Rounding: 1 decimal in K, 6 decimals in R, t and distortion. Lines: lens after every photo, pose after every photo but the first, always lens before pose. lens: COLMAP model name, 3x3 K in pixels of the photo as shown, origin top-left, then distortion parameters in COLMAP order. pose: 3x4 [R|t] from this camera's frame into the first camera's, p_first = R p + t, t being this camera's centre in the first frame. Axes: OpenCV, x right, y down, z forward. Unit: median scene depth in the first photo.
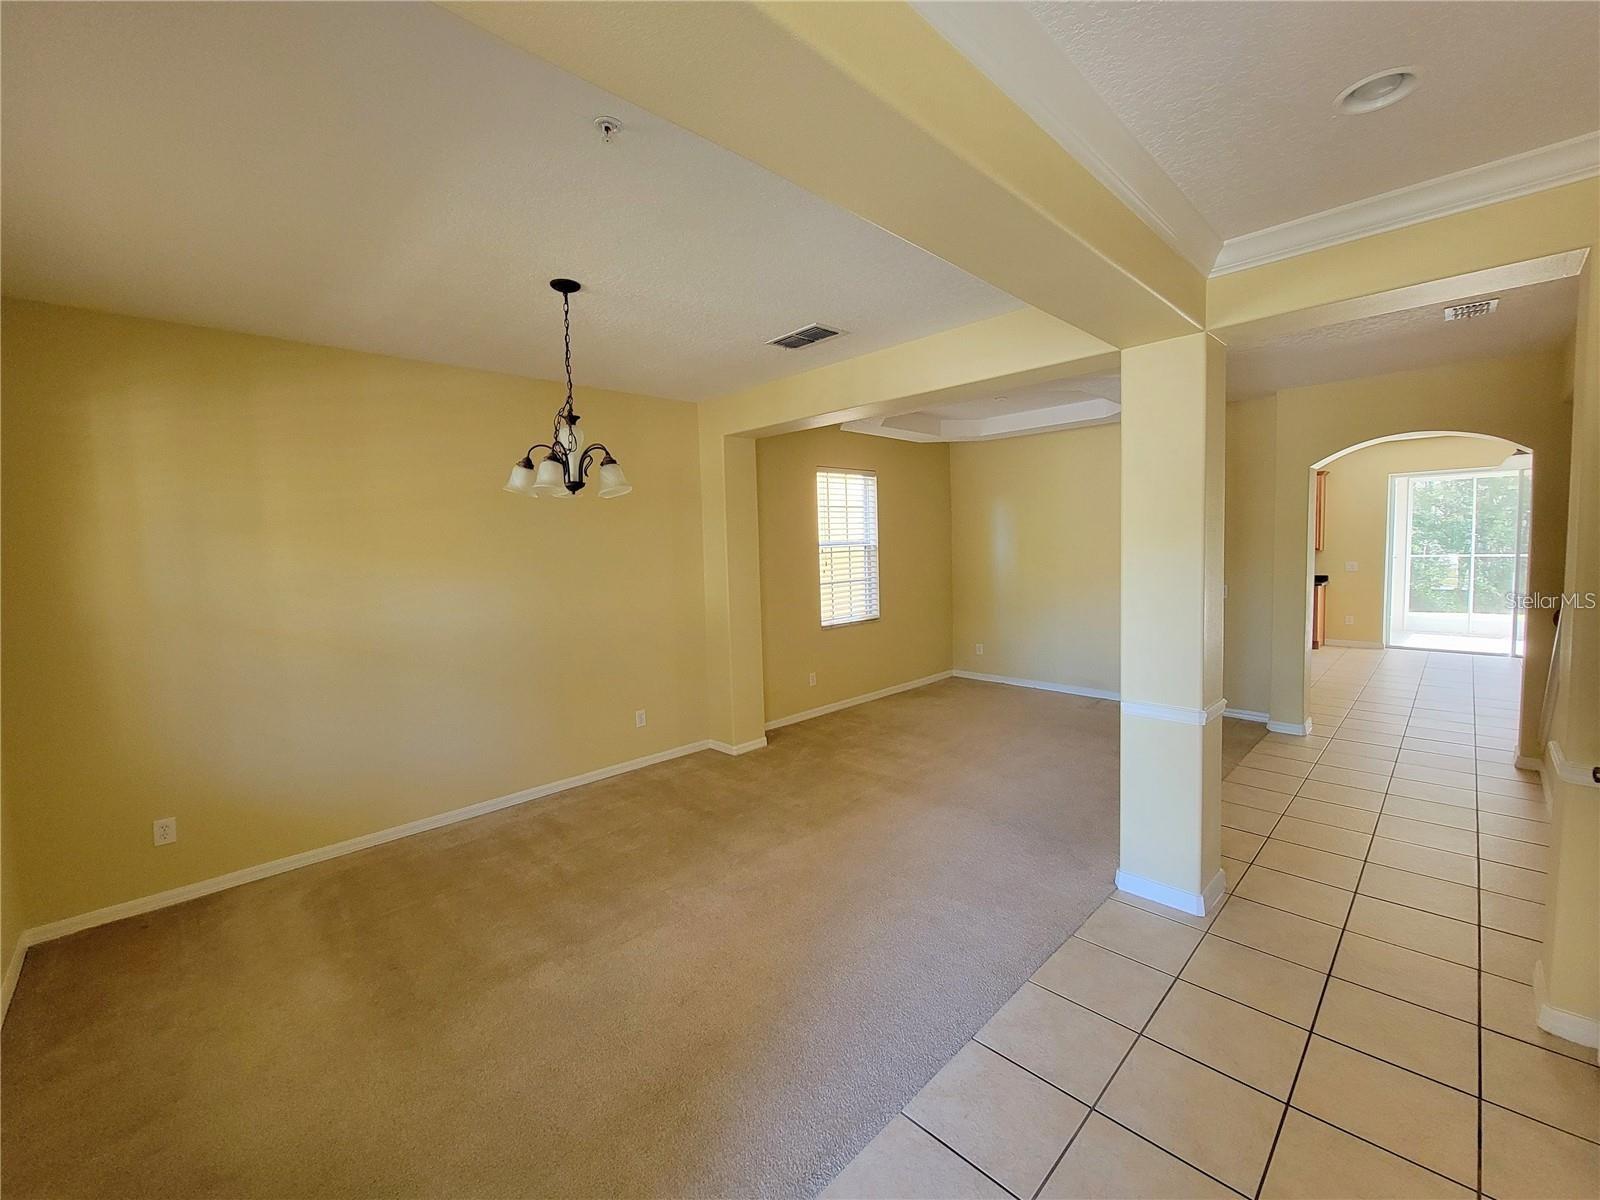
lens RADIAL K [[656.4, 0, 795.4], [0, 656.4, 583.1], [0, 0, 1]] dist [-0.001968, -0.000396]
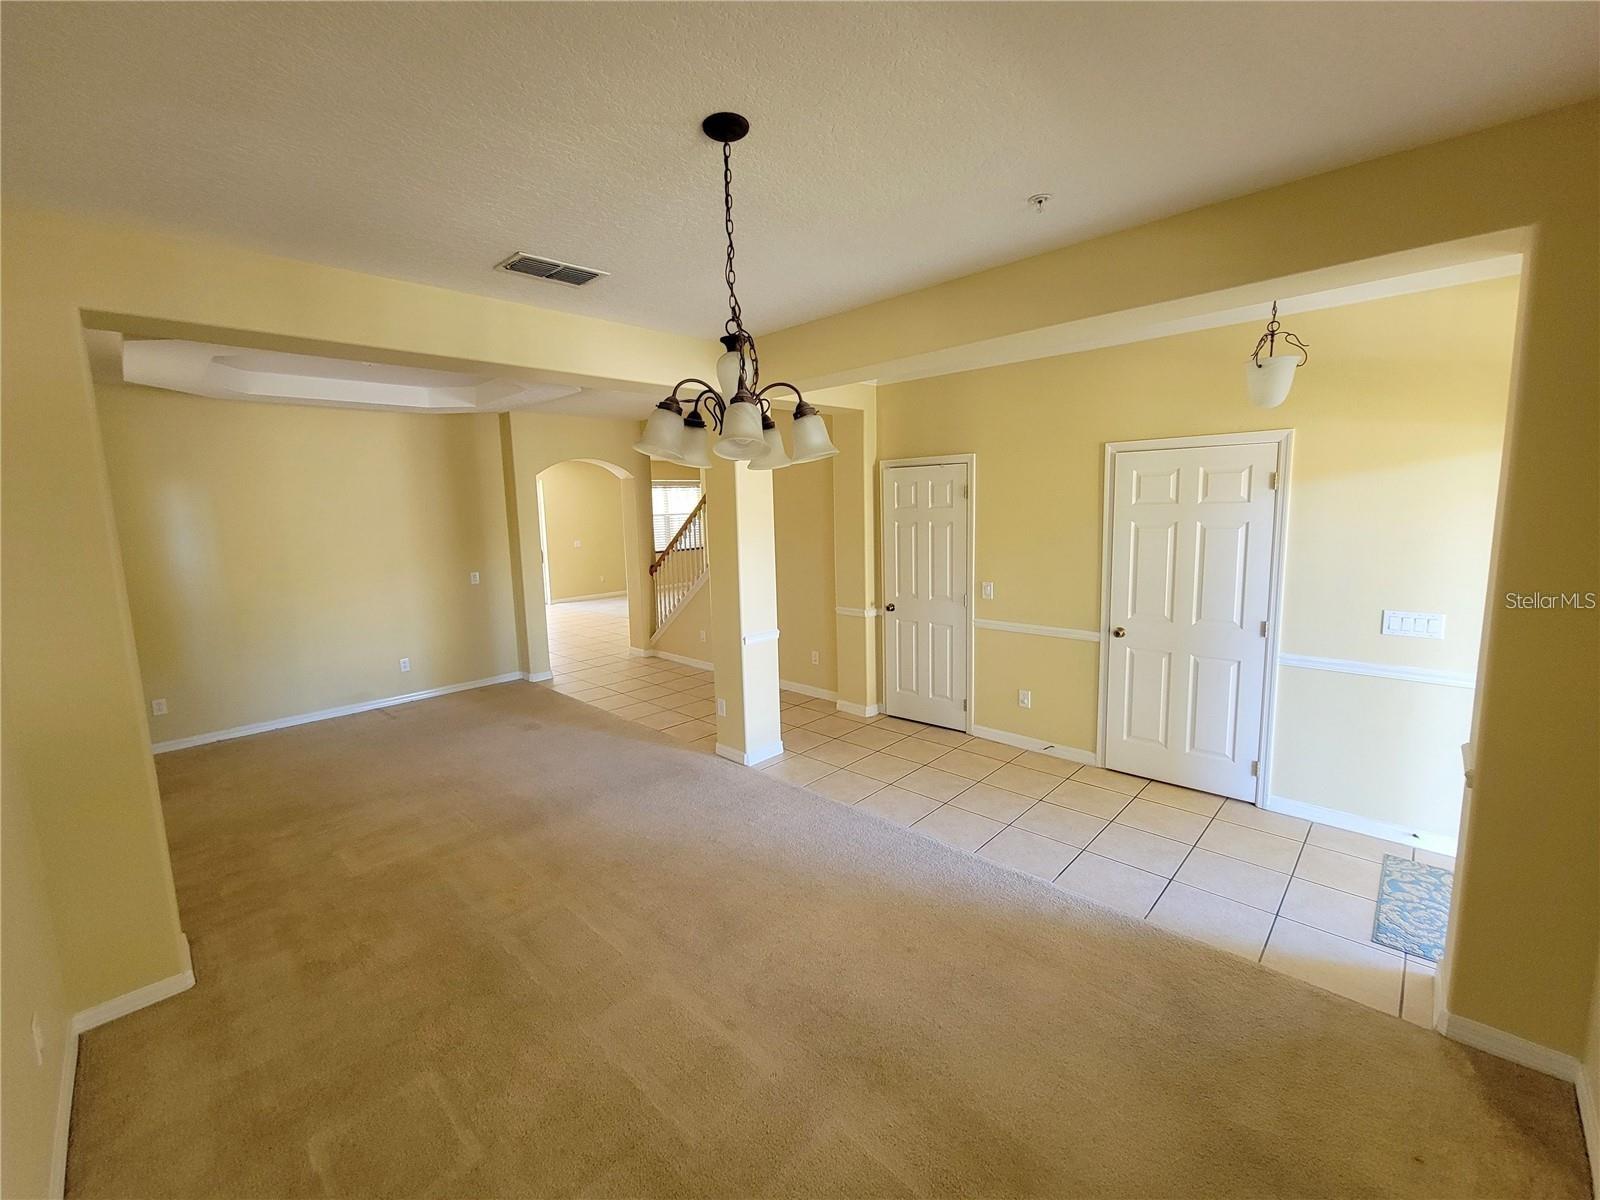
lens RADIAL K [[656.4, 0, 795.4], [0, 656.4, 583.1], [0, 0, 1]] dist [-0.001968, -0.000396]
pose [[-0.016931, -0.094251, 0.995404, -0.691559], [0.089329, 0.991423, 0.095394, -0.050857], [-0.995858, 0.090534, -0.008366, 0.660985]]
